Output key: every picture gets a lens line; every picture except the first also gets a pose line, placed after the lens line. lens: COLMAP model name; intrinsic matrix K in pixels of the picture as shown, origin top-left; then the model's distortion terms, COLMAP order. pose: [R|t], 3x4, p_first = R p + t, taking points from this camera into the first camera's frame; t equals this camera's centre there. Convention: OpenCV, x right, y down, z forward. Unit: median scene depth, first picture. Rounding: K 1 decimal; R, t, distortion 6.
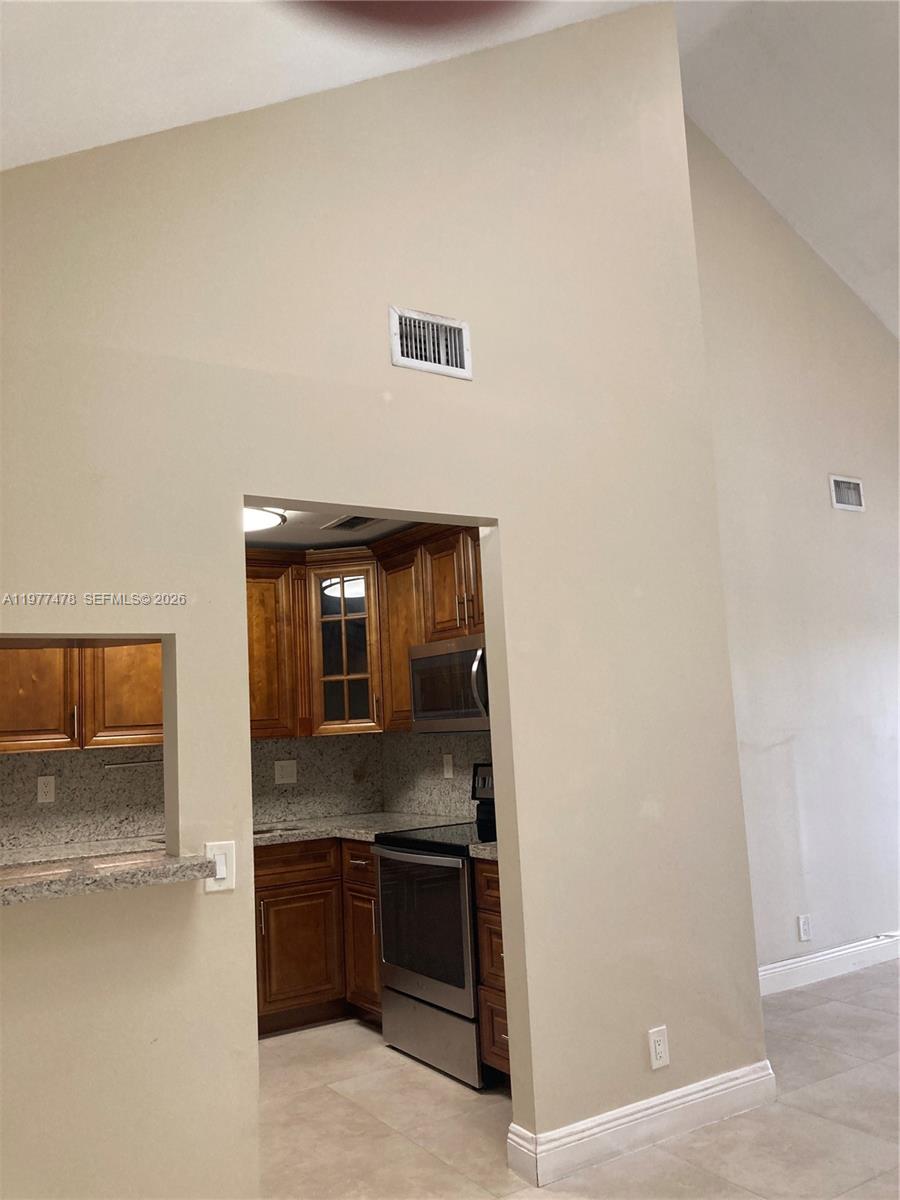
lens RADIAL K [[975.9, 0, 454.2], [0, 975.9, 608.4], [0, 0, 1]] dist [0.058424, -0.073095]
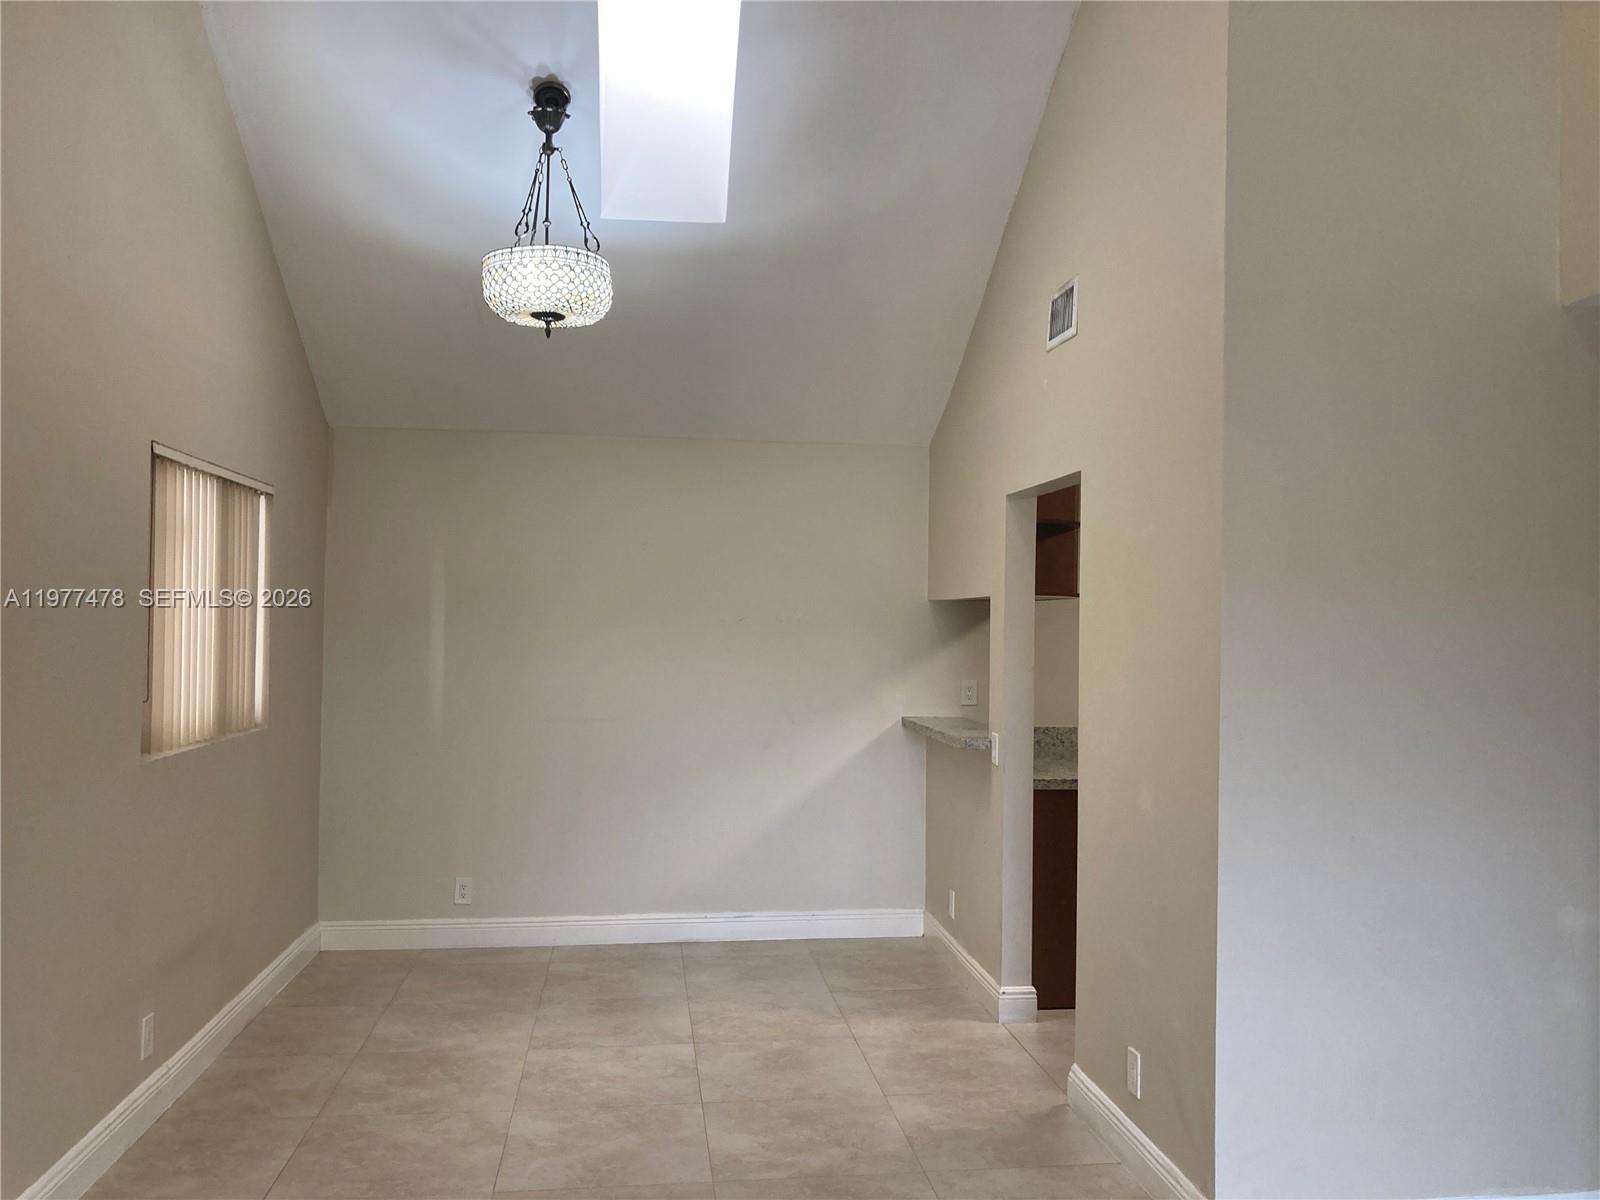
lens RADIAL K [[1313.4, 0, 815.4], [0, 1313.4, 607.3], [0, 0, 1]] dist [0.052651, -0.066164]
pose [[-0.418994, 0.039344, -0.907136, 1.065258], [0.117306, 0.993034, -0.011112, 0.022085], [0.900380, -0.111068, -0.420691, 1.013598]]
